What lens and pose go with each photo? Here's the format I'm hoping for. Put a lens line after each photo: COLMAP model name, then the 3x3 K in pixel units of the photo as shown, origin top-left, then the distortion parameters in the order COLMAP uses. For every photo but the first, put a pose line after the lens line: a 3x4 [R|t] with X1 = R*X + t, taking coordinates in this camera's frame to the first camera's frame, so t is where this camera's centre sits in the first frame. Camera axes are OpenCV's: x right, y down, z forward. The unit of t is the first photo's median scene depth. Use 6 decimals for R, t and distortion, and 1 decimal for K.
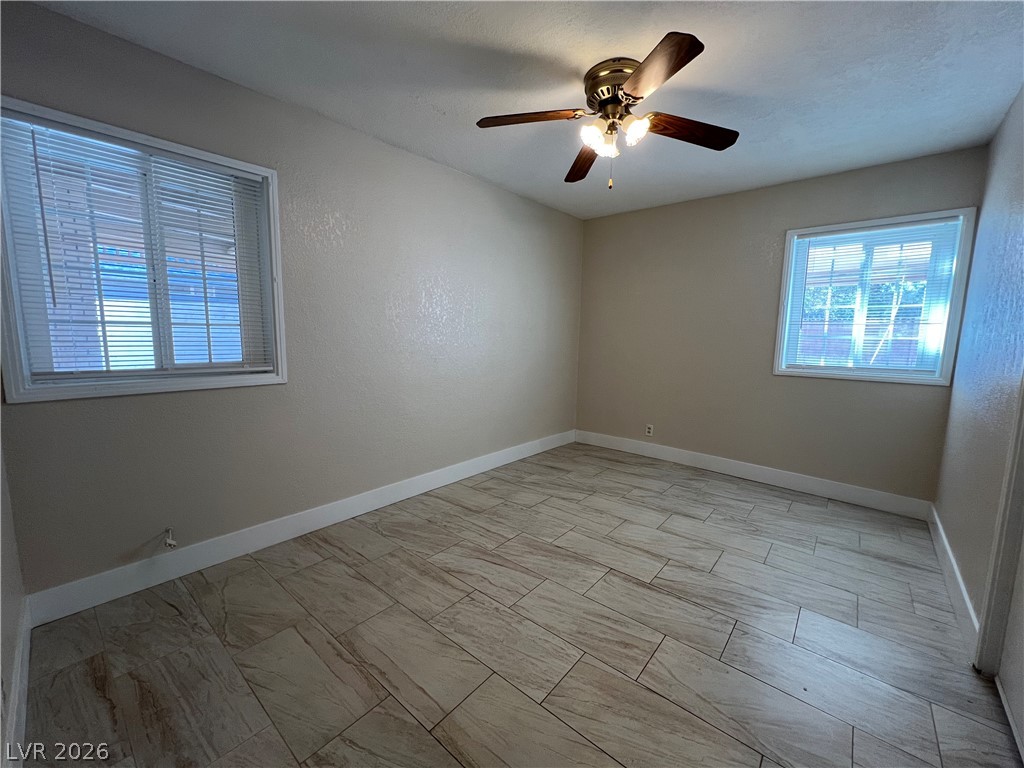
lens RADIAL K [[409.6, 0, 515.3], [0, 409.6, 381.0], [0, 0, 1]] dist [-0.003665, 0.000996]
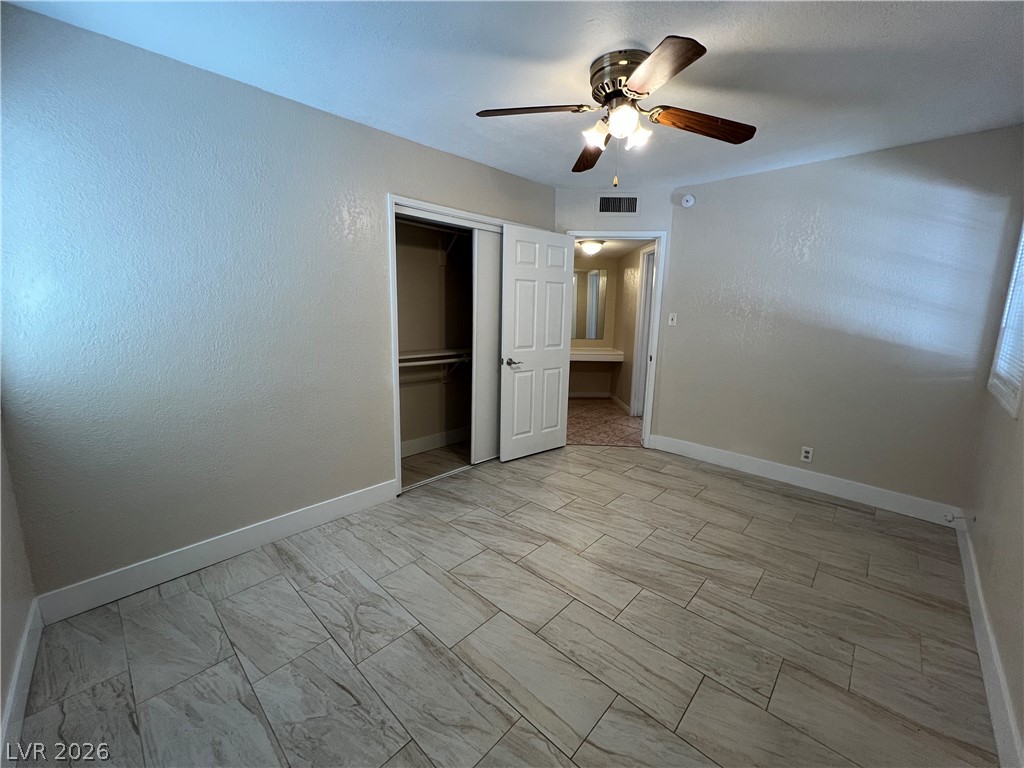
lens RADIAL K [[409.6, 0, 510.6], [0, 409.6, 380.1], [0, 0, 1]] dist [-0.003665, 0.000996]
pose [[-0.997443, -0.044128, 0.056216, 0.326418], [-0.025640, 0.955193, 0.294870, -0.252676], [-0.066709, 0.292674, -0.953882, 1.676646]]
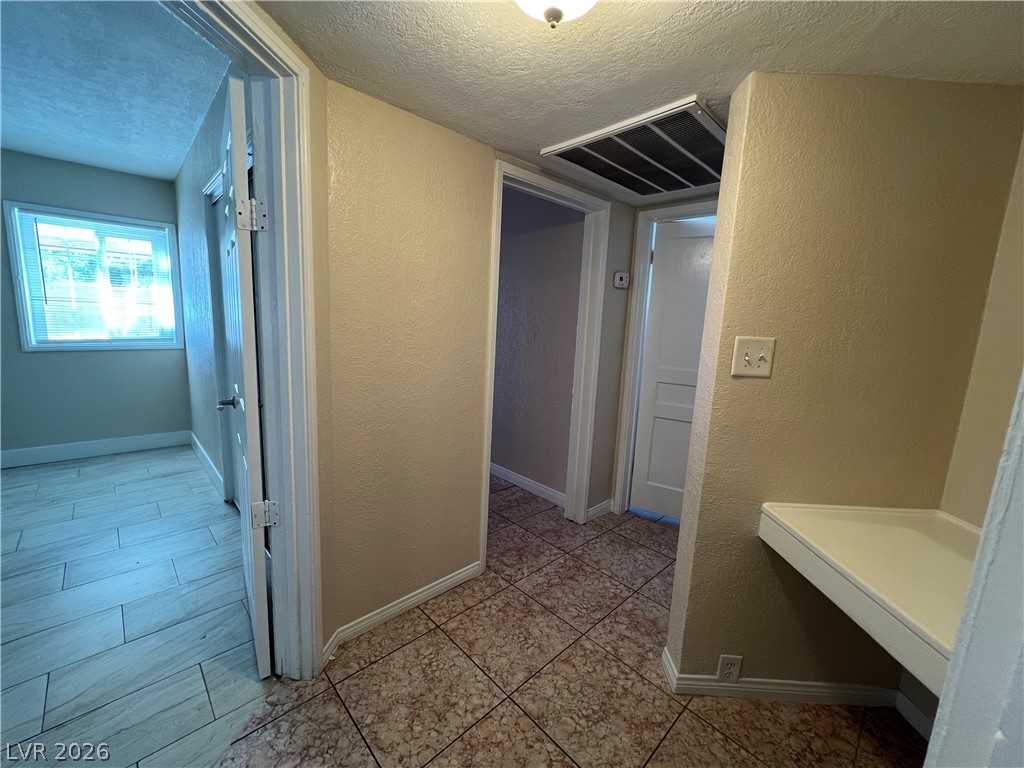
lens RADIAL K [[409.6, 0, 510.5], [0, 409.6, 382.2], [0, 0, 1]] dist [-0.003665, 0.000996]
pose [[0.089536, -0.168373, 0.981649, -0.306799], [0.079014, 0.983701, 0.161519, -0.013844], [-0.992844, 0.063102, 0.101380, -0.318963]]
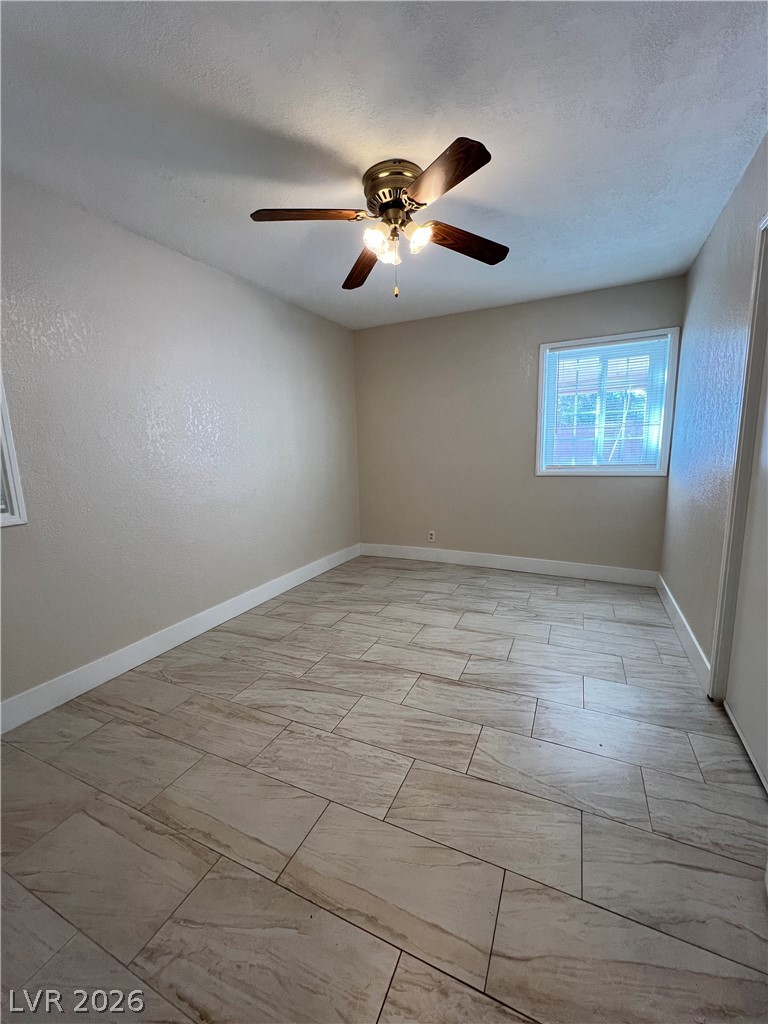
lens RADIAL K [[409.6, 0, 387.9], [0, 409.6, 511.6], [0, 0, 1]] dist [-0.003665, 0.000996]
pose [[0.964243, -0.085071, 0.250995, -0.063839], [0.074974, 0.995954, 0.049535, -0.004592], [-0.254194, -0.028946, 0.966720, 0.030638]]
